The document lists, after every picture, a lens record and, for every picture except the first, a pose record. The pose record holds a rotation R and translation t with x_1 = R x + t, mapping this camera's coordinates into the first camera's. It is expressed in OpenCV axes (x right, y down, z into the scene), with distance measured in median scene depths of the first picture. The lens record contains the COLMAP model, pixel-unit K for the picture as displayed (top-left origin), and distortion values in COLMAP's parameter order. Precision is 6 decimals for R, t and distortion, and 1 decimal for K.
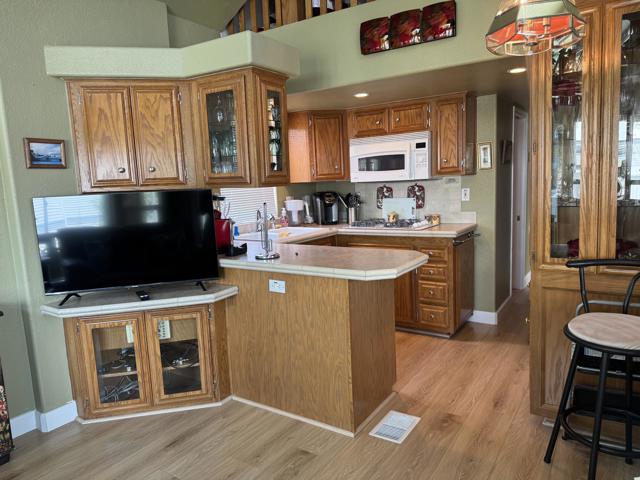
lens RADIAL K [[447.7, 0, 318.4], [0, 447.7, 242.8], [0, 0, 1]] dist [0.089440, -0.131529]
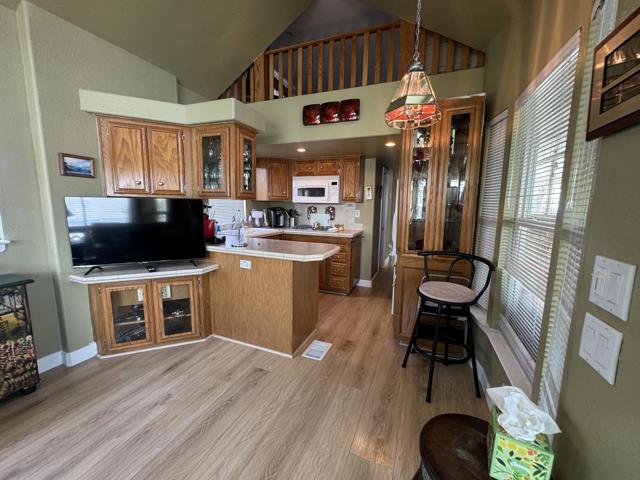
lens RADIAL K [[256.3, 0, 320.0], [0, 256.3, 240.0], [0, 0, 1]] dist [-0.001743, 0.000216]
pose [[0.979545, 0.034134, 0.198310, -0.018108], [-0.033746, 0.999416, -0.005335, 0.008833], [-0.198376, -0.001467, 0.980125, 0.075890]]
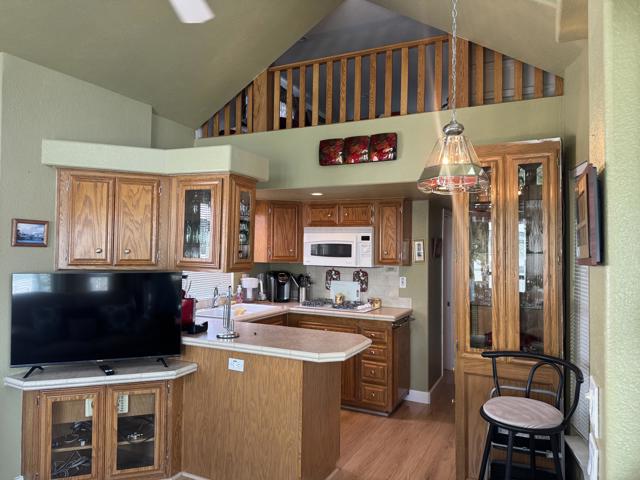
lens RADIAL K [[445.2, 0, 318.0], [0, 445.2, 239.0], [0, 0, 1]] dist [0.085119, -0.127283]
pose [[0.990770, 0.061711, 0.120689, -0.043143], [-0.041417, 0.985599, -0.163952, -0.031558], [-0.129069, 0.157440, 0.979058, -0.136017]]
